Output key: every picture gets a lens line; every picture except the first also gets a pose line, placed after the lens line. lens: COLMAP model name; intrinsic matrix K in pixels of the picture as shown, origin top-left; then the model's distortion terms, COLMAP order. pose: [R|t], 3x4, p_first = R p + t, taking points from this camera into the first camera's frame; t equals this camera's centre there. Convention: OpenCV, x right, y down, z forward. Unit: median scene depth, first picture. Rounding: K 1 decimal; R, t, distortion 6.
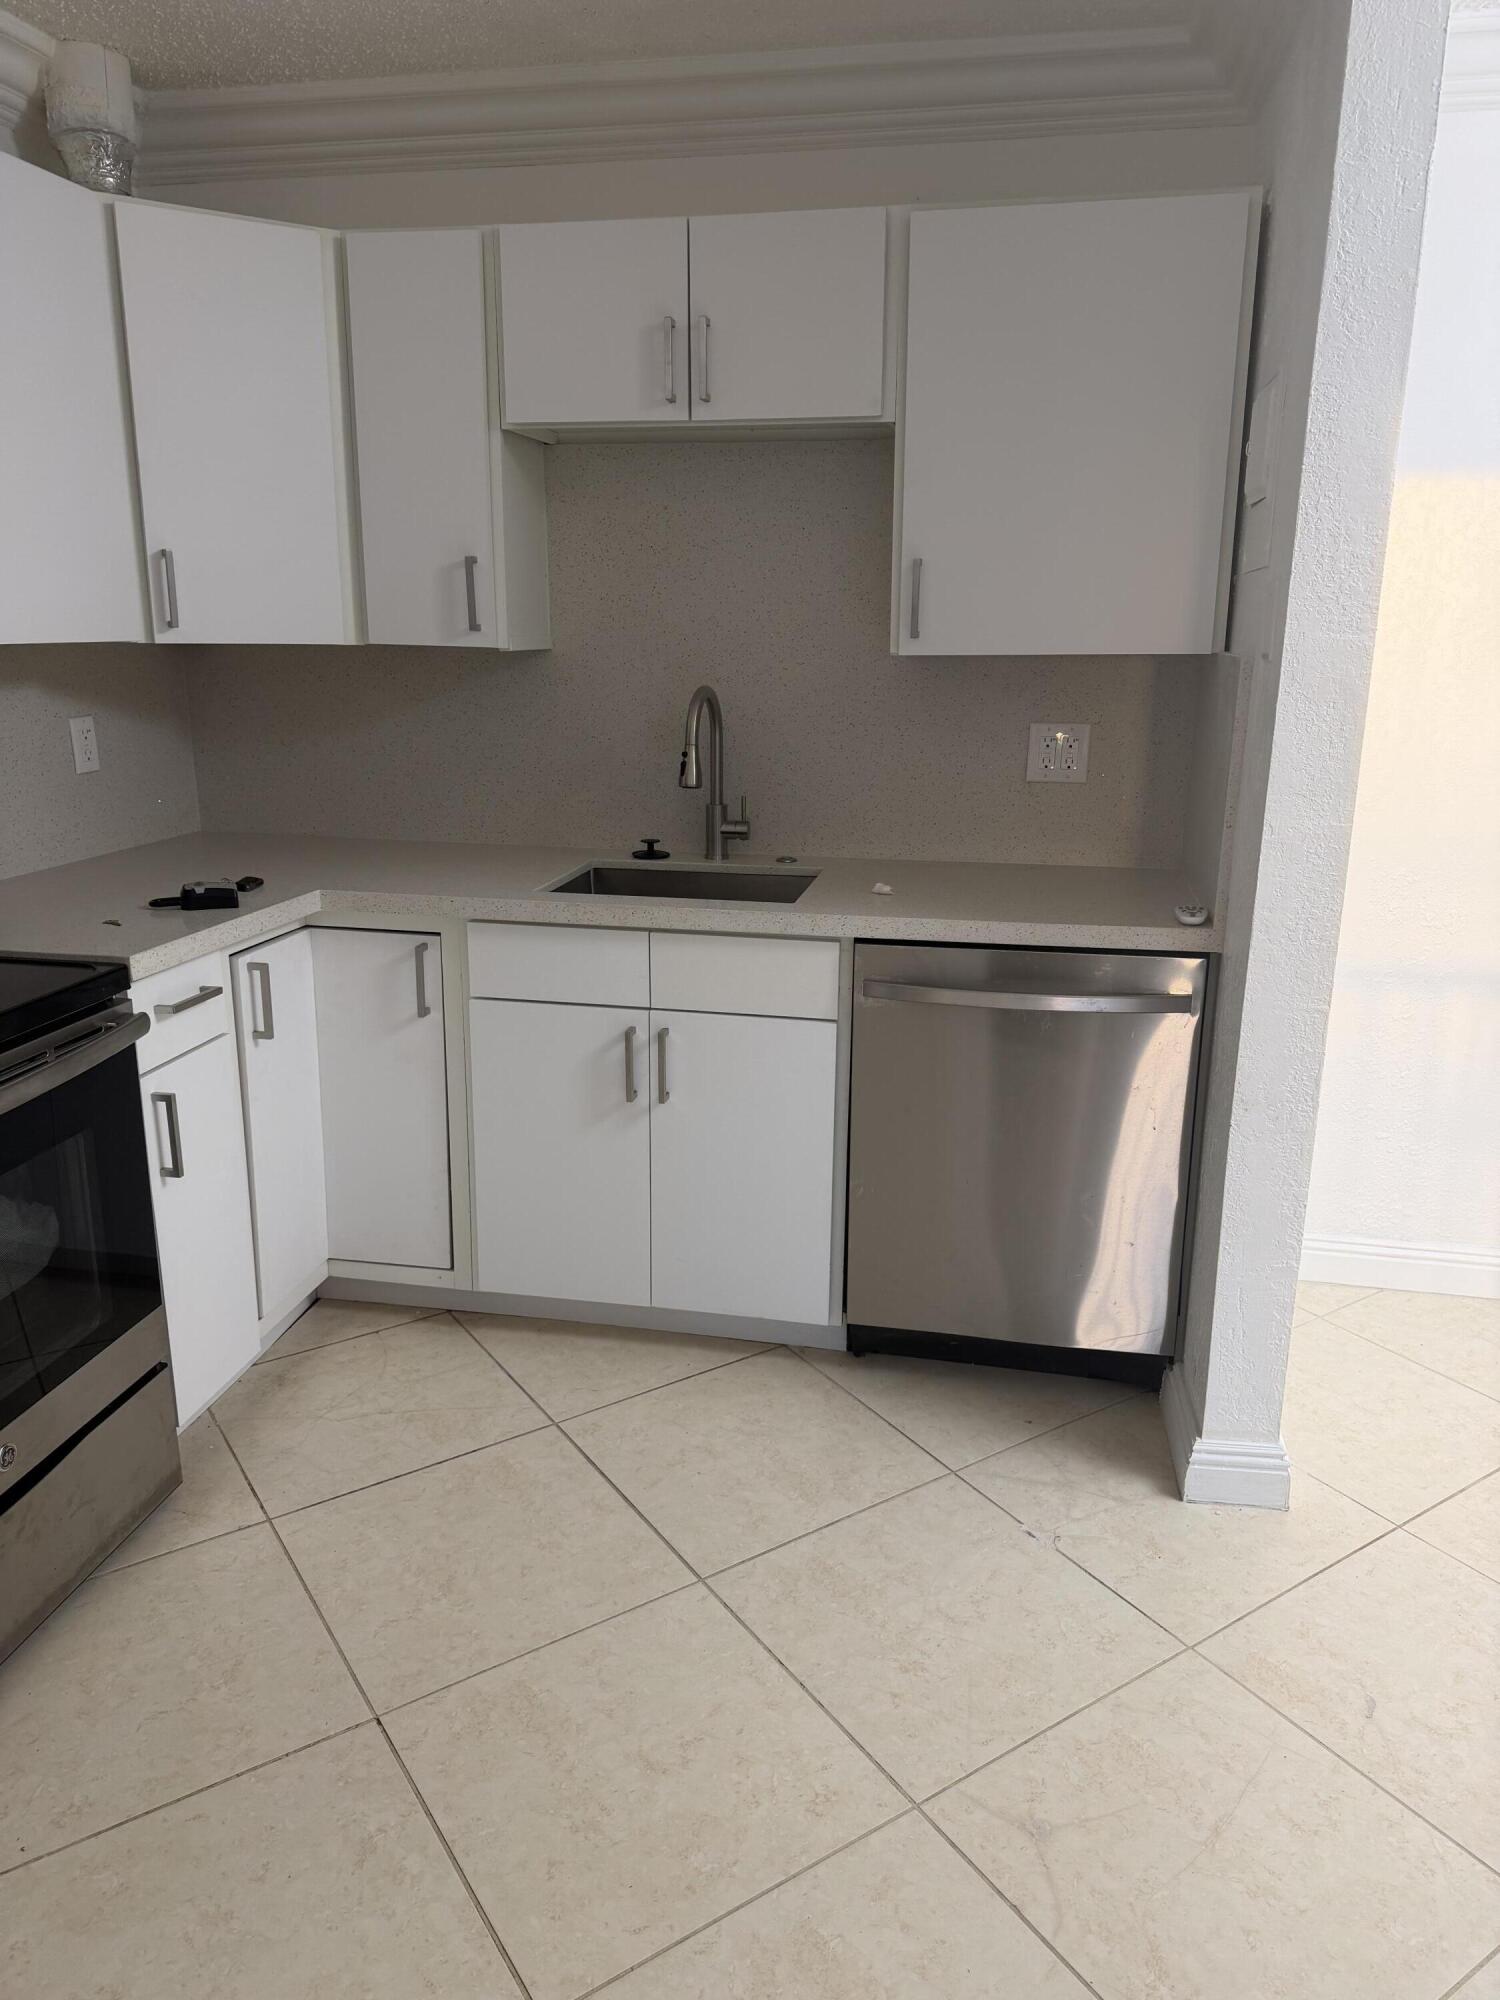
lens RADIAL K [[1399.0, 0, 754.1], [0, 1399.0, 1001.5], [0, 0, 1]] dist [0.046328, -0.051660]
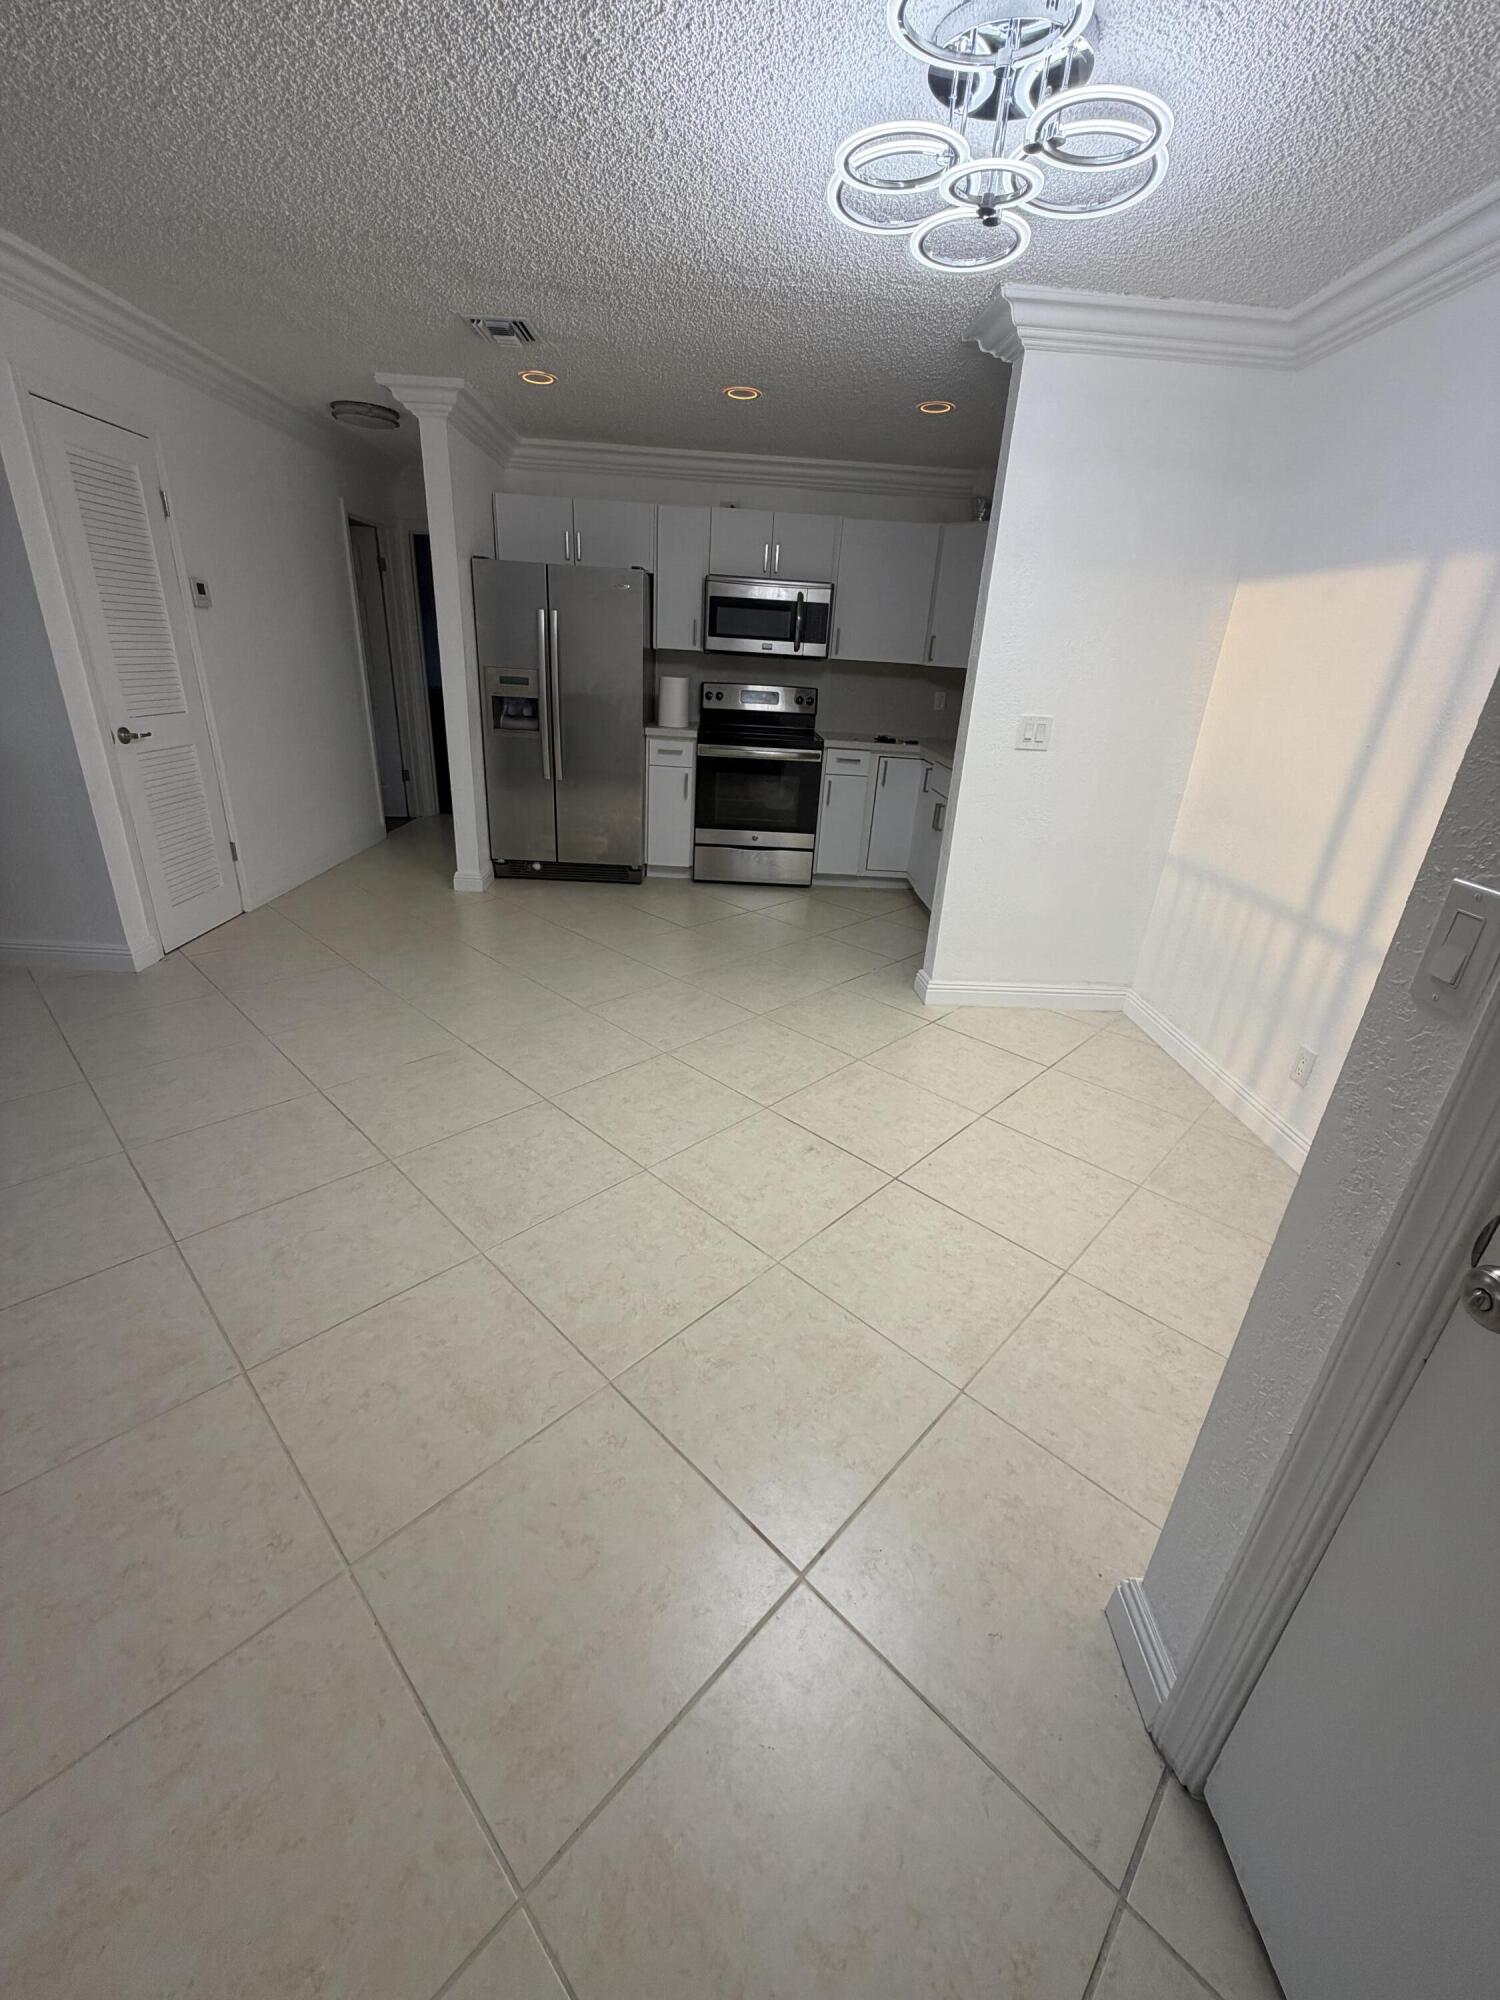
lens RADIAL K [[795.5, 0, 750.8], [0, 795.5, 995.0], [0, 0, 1]] dist [-0.002064, -0.000009]
pose [[0.211193, 0.383376, -0.899122, 1.442564], [-0.304633, 0.899871, 0.312140, -0.017519], [0.928761, 0.207981, 0.306835, 0.214916]]
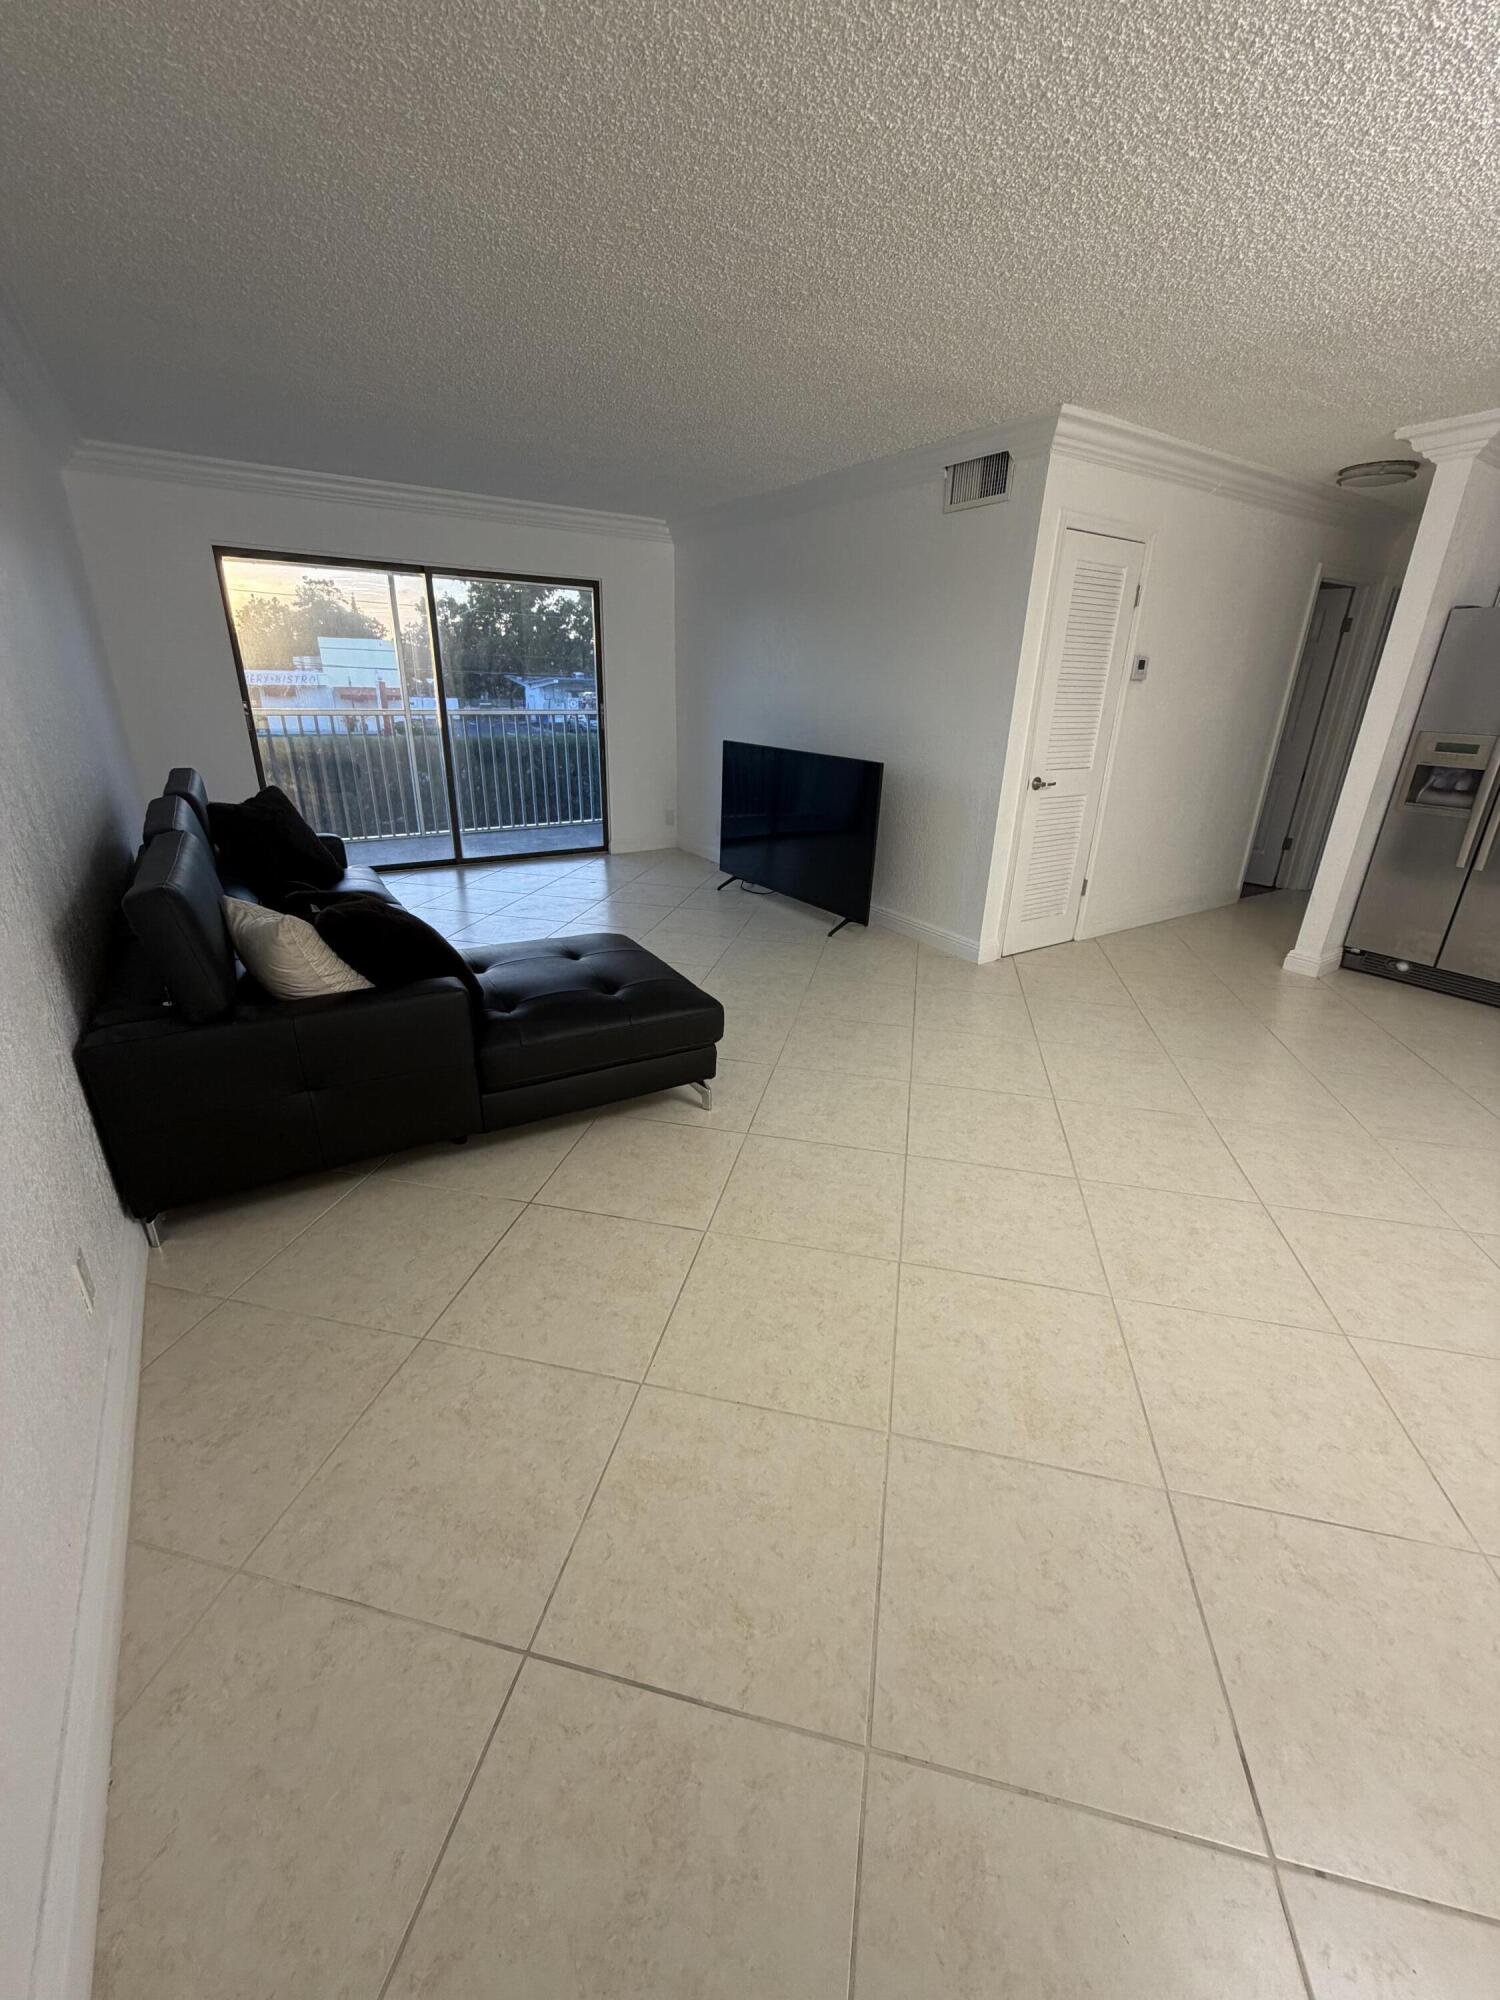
lens RADIAL K [[795.5, 0, 742.7], [0, 795.5, 996.3], [0, 0, 1]] dist [-0.002064, -0.000009]
pose [[-0.727800, 0.227118, -0.647089, 1.488709], [-0.206190, 0.827442, 0.522327, -0.047490], [0.654058, 0.513573, -0.555384, 0.305161]]
